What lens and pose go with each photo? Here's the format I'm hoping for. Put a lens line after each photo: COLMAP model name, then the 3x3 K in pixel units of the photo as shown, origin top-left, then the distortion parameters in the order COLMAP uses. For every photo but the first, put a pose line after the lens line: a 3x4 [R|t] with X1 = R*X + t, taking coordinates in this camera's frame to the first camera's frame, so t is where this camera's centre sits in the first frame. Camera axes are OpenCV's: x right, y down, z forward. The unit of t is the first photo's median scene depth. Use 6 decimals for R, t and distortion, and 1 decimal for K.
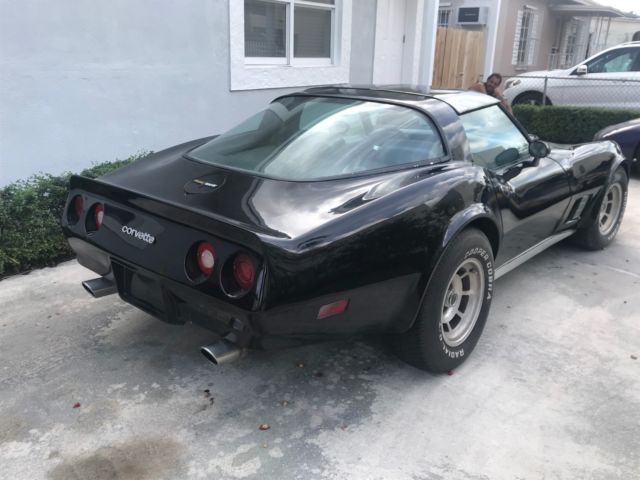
lens RADIAL K [[556.6, 0, 317.0], [0, 556.6, 235.9], [0, 0, 1]] dist [0.001086, 0.021190]
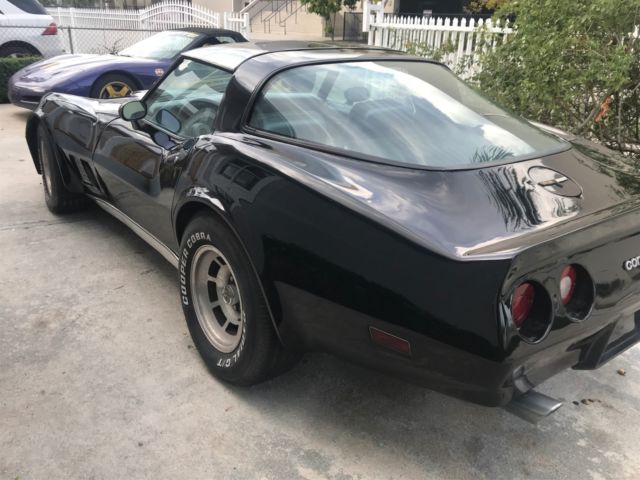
lens RADIAL K [[556.6, 0, 316.0], [0, 556.6, 236.8], [0, 0, 1]] dist [0.001086, 0.021190]
pose [[0.205679, -0.371711, 0.905278, -0.679643], [0.279420, 0.908853, 0.309694, -0.242020], [-0.937881, 0.189255, 0.290795, 0.743859]]
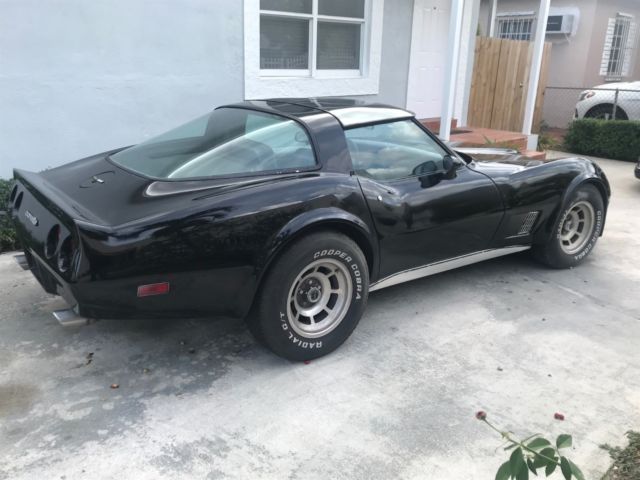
lens RADIAL K [[556.6, 0, 317.9], [0, 556.6, 236.3], [0, 0, 1]] dist [0.001086, 0.021190]
pose [[0.979461, 0.062182, -0.191808, 0.336216], [-0.064508, 0.997900, -0.005901, 0.002623], [0.191038, 0.018153, 0.981415, -0.054216]]
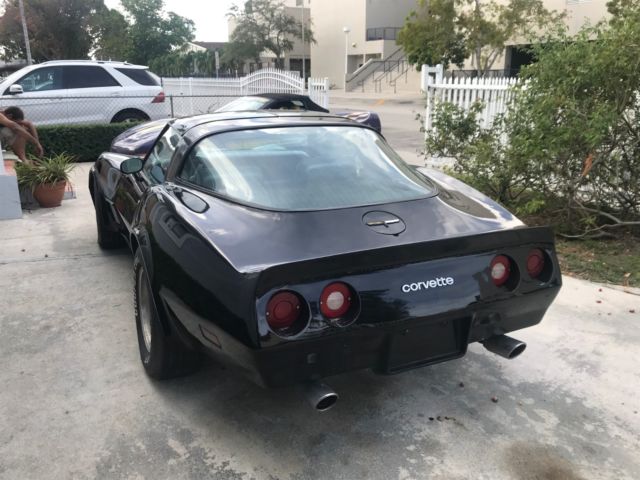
lens RADIAL K [[556.6, 0, 314.6], [0, 556.6, 237.5], [0, 0, 1]] dist [0.001086, 0.021190]
pose [[0.405107, -0.277269, 0.871212, -0.735553], [0.296892, 0.941159, 0.161477, -0.175114], [-0.864722, 0.193240, 0.463589, 0.450035]]
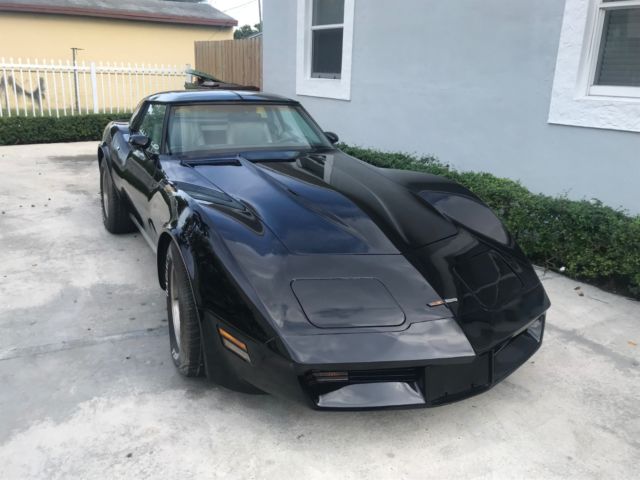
lens RADIAL K [[556.6, 0, 313.3], [0, 556.6, 241.8], [0, 0, 1]] dist [0.001086, 0.021190]
pose [[-0.376744, 0.244870, -0.893366, 1.256146], [-0.324775, 0.868290, 0.374958, -0.490193], [0.867517, 0.431406, -0.247595, 1.566282]]
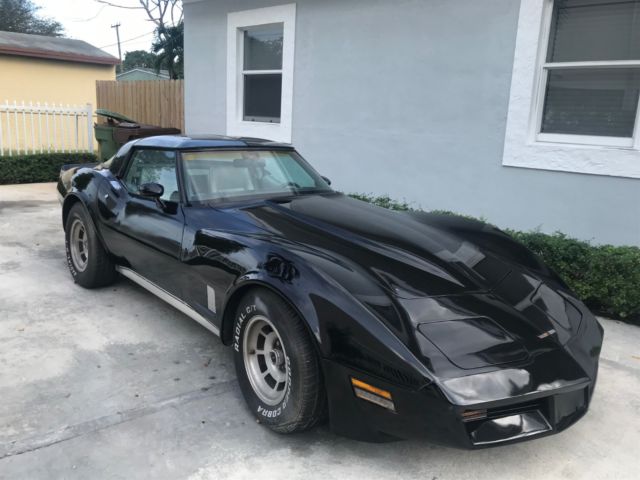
lens RADIAL K [[556.6, 0, 313.6], [0, 556.6, 243.2], [0, 0, 1]] dist [0.001086, 0.021190]
pose [[-0.137848, 0.196854, -0.970694, 1.339620], [-0.355090, 0.905078, 0.233974, -0.399369], [0.924613, 0.376937, -0.054863, 1.289354]]
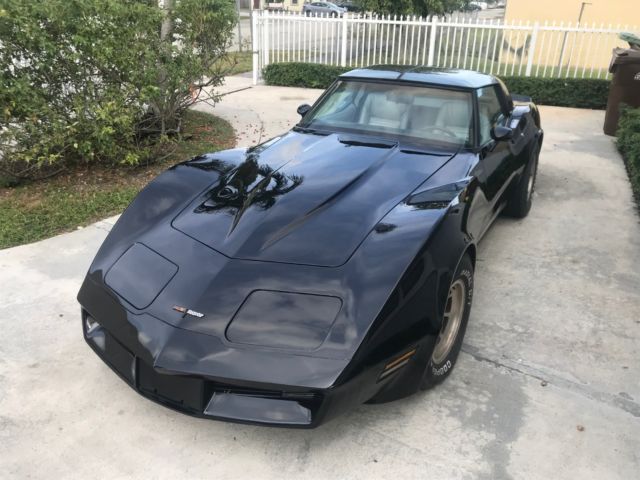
lens RADIAL K [[556.6, 0, 318.6], [0, 556.6, 236.6], [0, 0, 1]] dist [0.001086, 0.021190]
pose [[-0.972303, 0.045045, -0.229343, 0.634959], [-0.118053, 0.752237, 0.648231, -0.731112], [0.201719, 0.657351, -0.726084, 2.004963]]
